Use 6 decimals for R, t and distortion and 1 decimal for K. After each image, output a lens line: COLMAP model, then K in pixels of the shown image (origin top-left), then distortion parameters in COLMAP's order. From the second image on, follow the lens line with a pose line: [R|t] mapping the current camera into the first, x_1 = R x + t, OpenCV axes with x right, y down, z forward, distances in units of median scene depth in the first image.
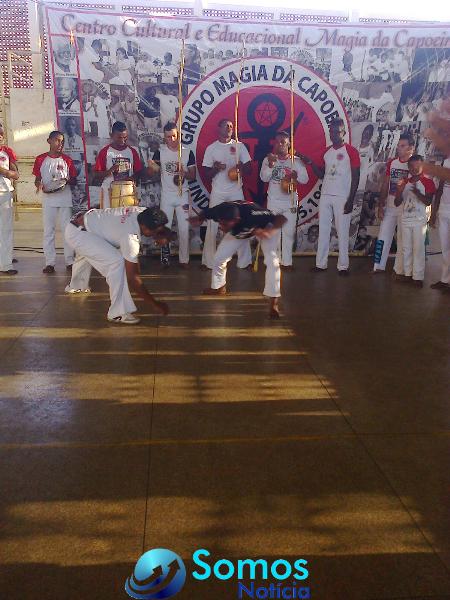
lens RADIAL K [[545.7, 0, 236.9], [0, 545.7, 307.3], [0, 0, 1]] dist [0.014043, -0.040263]
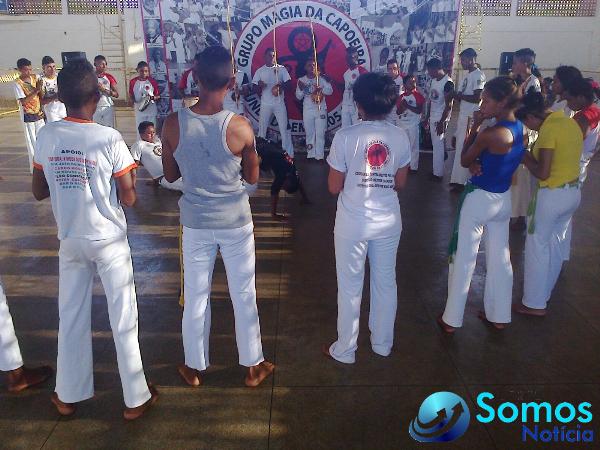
lens RADIAL K [[545.7, 0, 298.9], [0, 545.7, 230.3], [0, 0, 1]] dist [0.014043, -0.040263]
pose [[0.996146, 0.003948, -0.087621, 0.162734], [0.001353, 0.998176, 0.060359, 0.014947], [0.087699, -0.060245, 0.994324, -0.325605]]
